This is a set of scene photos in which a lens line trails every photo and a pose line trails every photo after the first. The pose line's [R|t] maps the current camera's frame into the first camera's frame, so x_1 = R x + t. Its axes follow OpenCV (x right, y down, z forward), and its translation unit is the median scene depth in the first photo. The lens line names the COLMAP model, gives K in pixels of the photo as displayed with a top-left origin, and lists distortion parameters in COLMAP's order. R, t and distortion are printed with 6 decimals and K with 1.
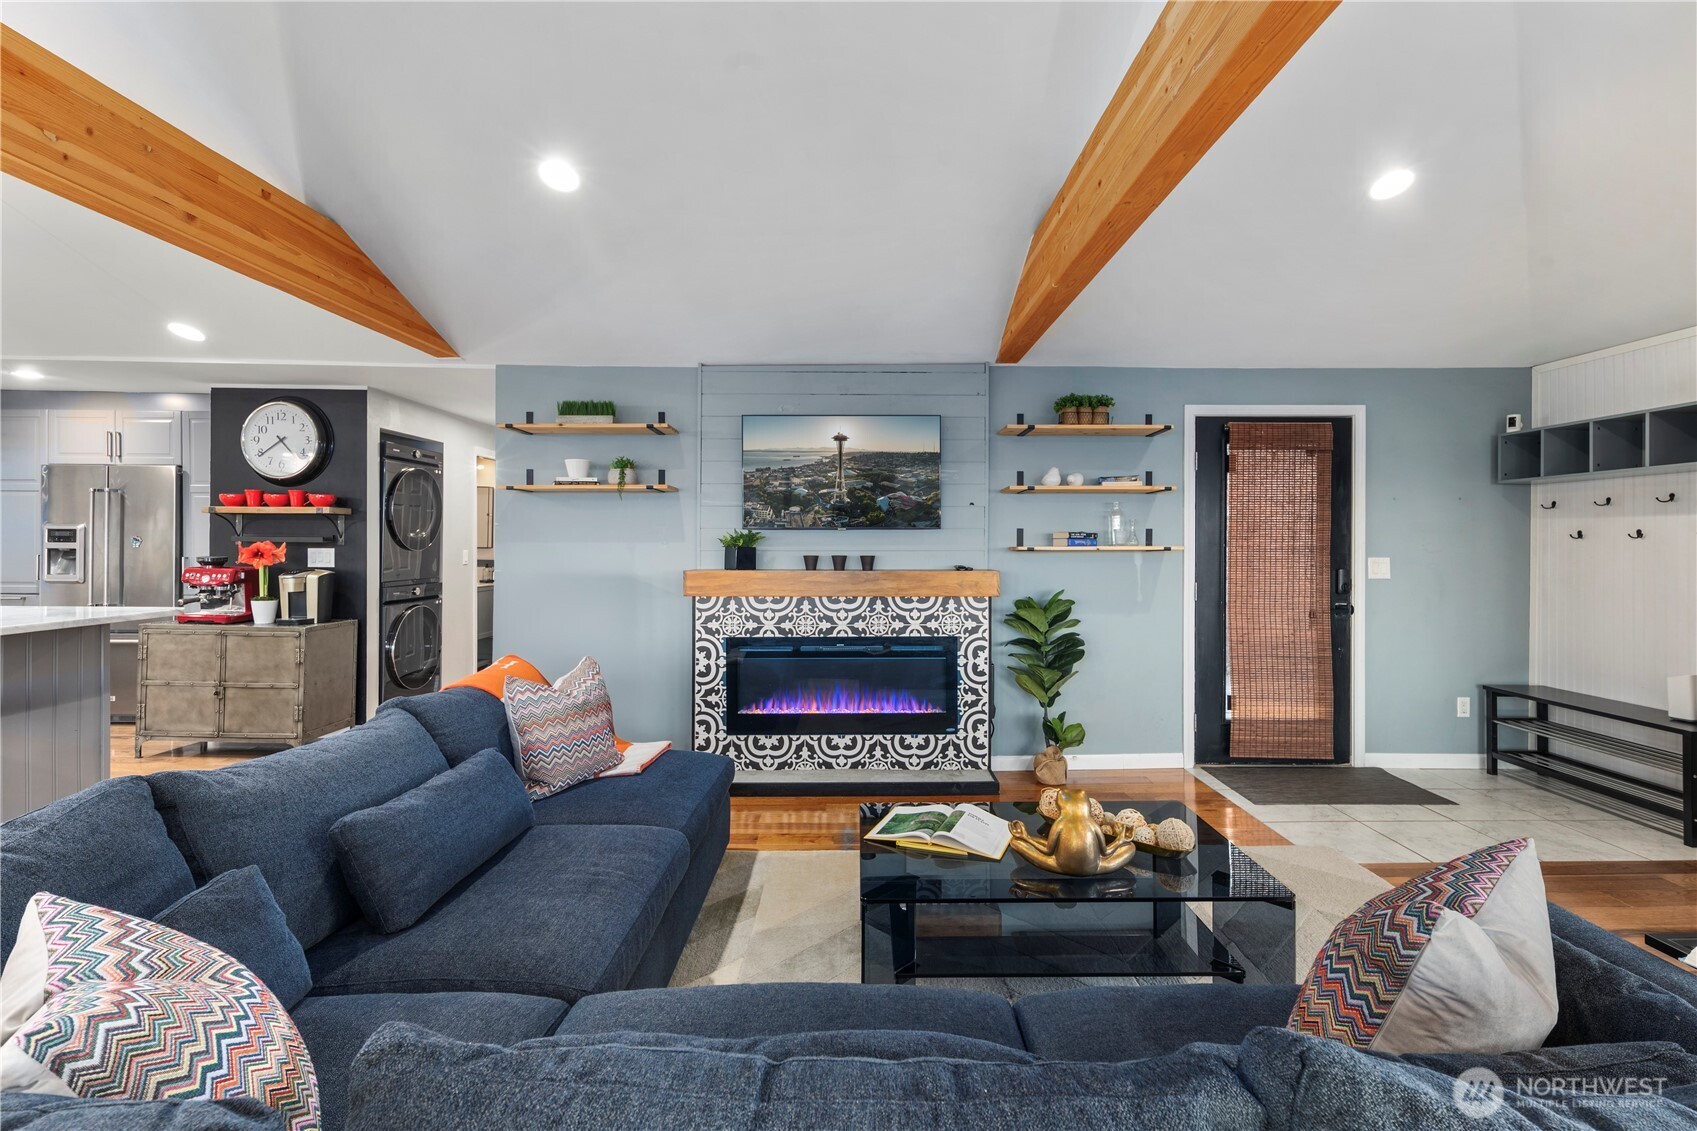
lens RADIAL K [[742.1, 0, 862.3], [0, 742.1, 539.1], [0, 0, 1]] dist [0.006403, -0.003232]
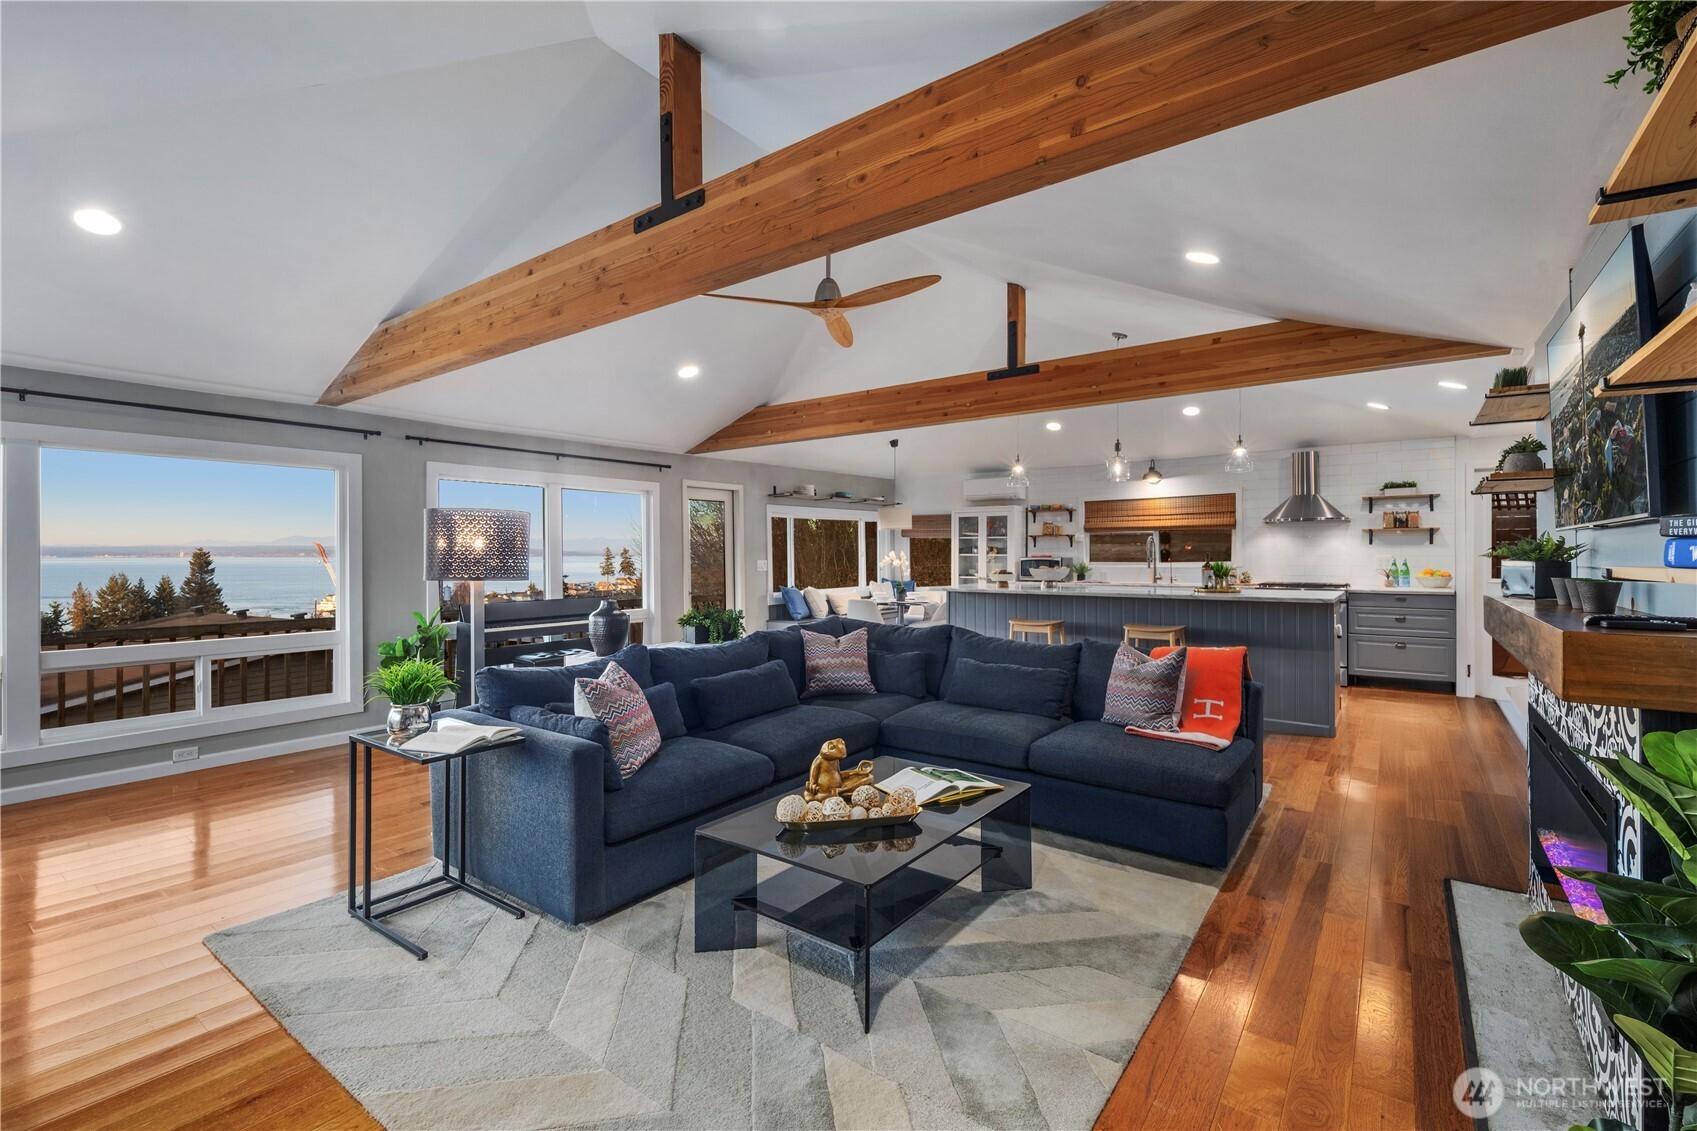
lens RADIAL K [[742.1, 0, 864.9], [0, 742.1, 553.9], [0, 0, 1]] dist [0.006403, -0.003232]
pose [[-0.586899, -0.000938, -0.809660, 0.657815], [0.005281, 0.999974, -0.004986, 0.005269], [0.809643, -0.007202, -0.586878, 0.904028]]
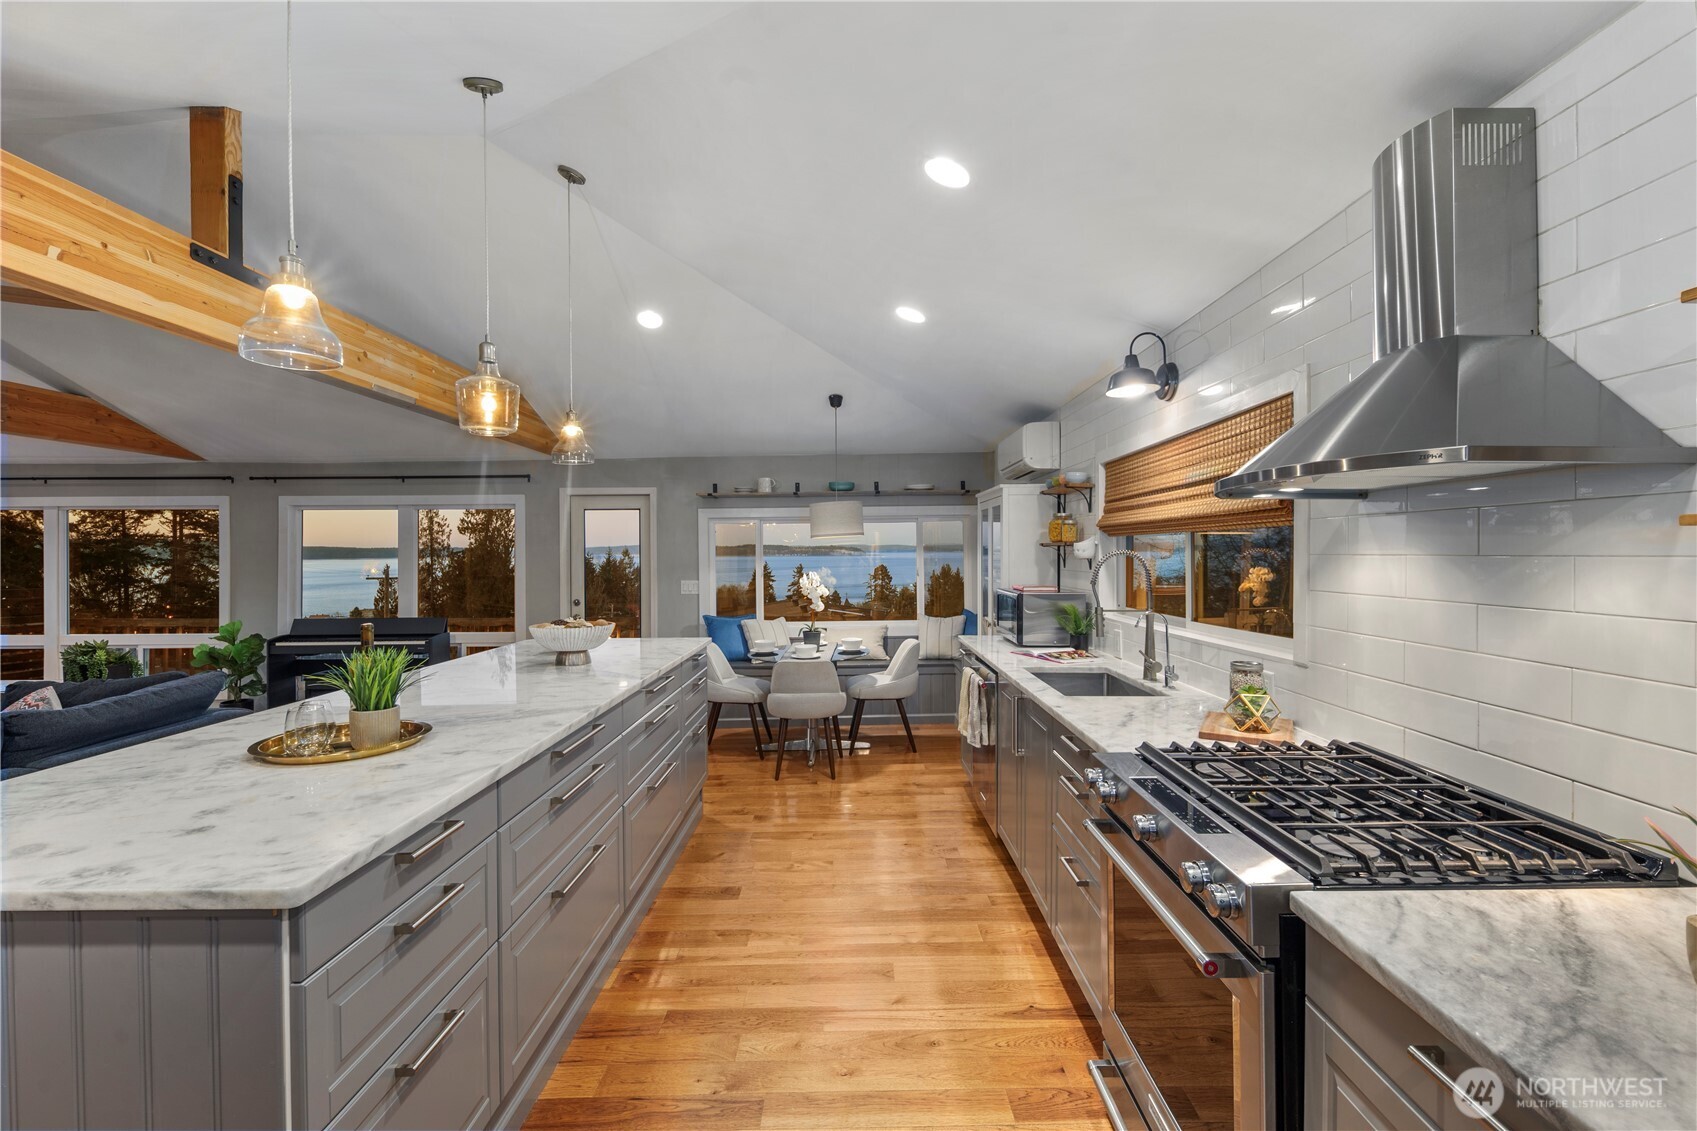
lens RADIAL K [[742.1, 0, 852.3], [0, 742.1, 558.6], [0, 0, 1]] dist [0.006403, -0.003232]
pose [[-0.999995, 0.002832, -0.001071, -1.183018], [0.002827, 0.999988, 0.004003, -0.042230], [0.001083, 0.004000, -0.999991, 1.077232]]
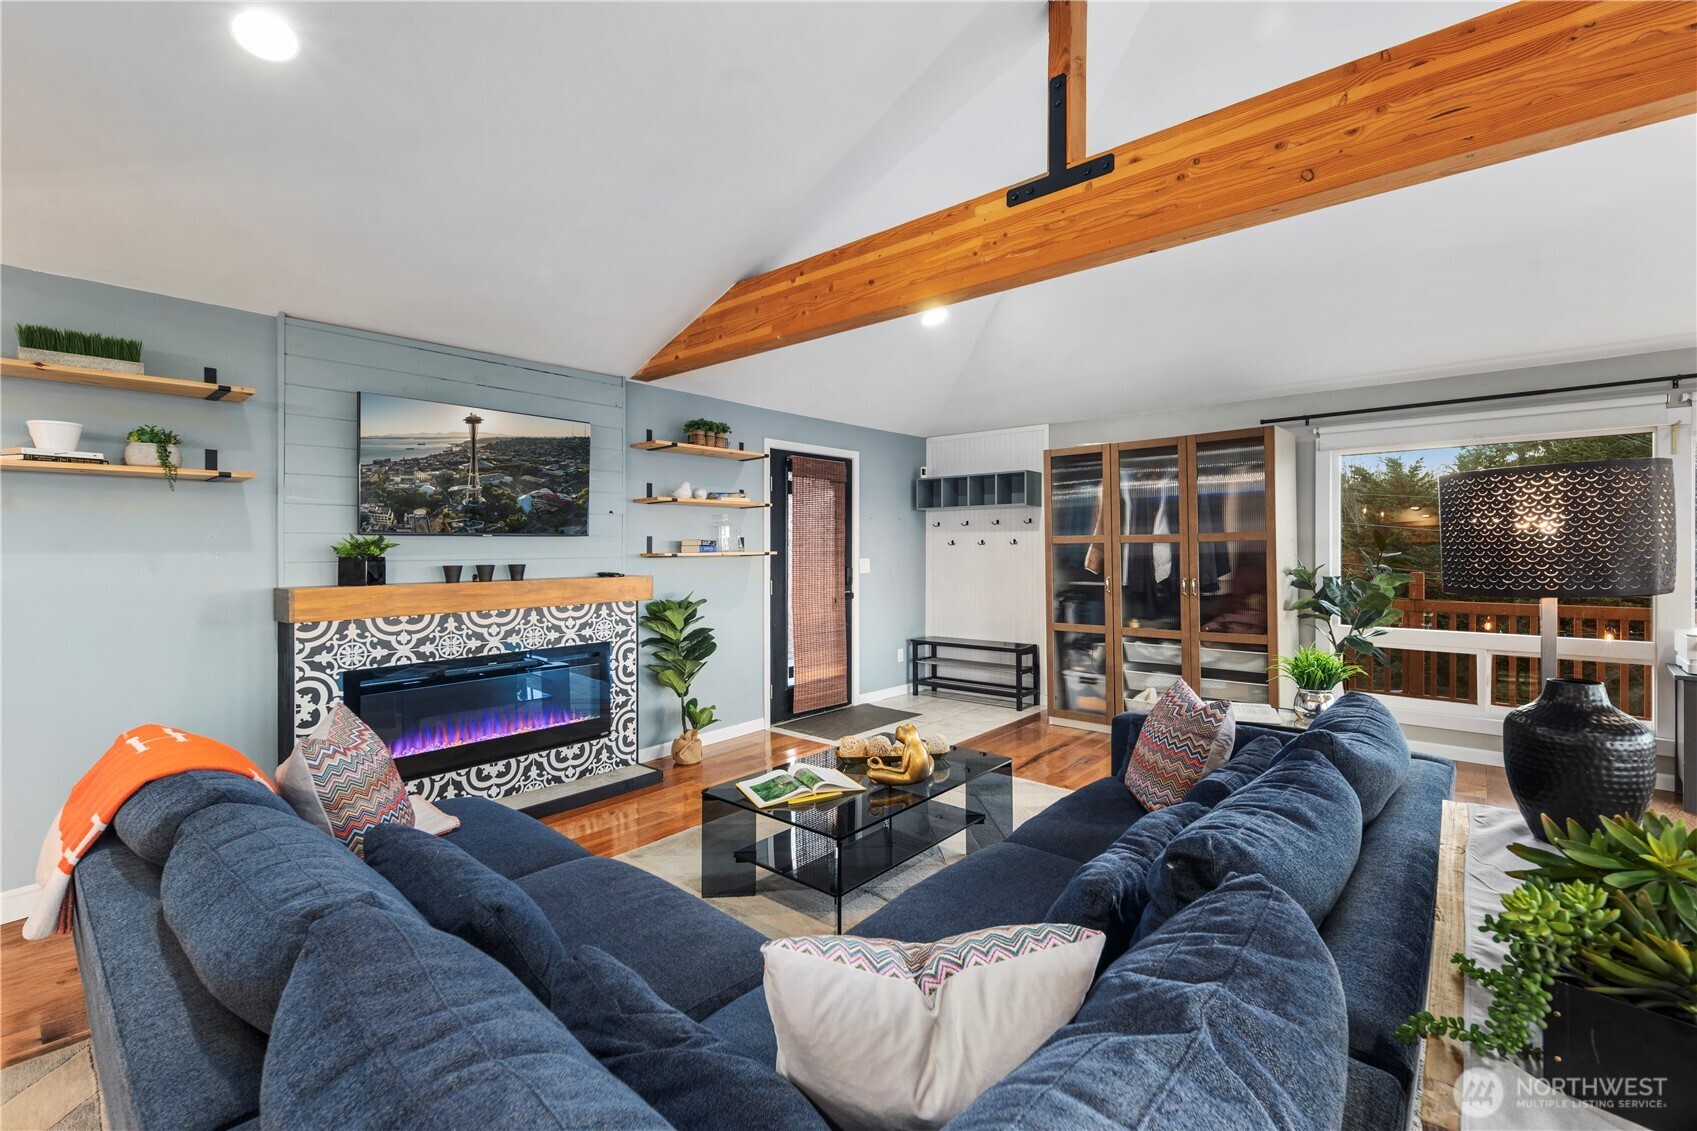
lens RADIAL K [[742.1, 0, 855.2], [0, 742.1, 551.5], [0, 0, 1]] dist [0.006403, -0.003232]
pose [[0.656653, -0.008457, 0.754146, -0.416693], [0.001221, 0.999948, 0.010151, -0.002759], [-0.754192, -0.005745, 0.656629, 0.071819]]
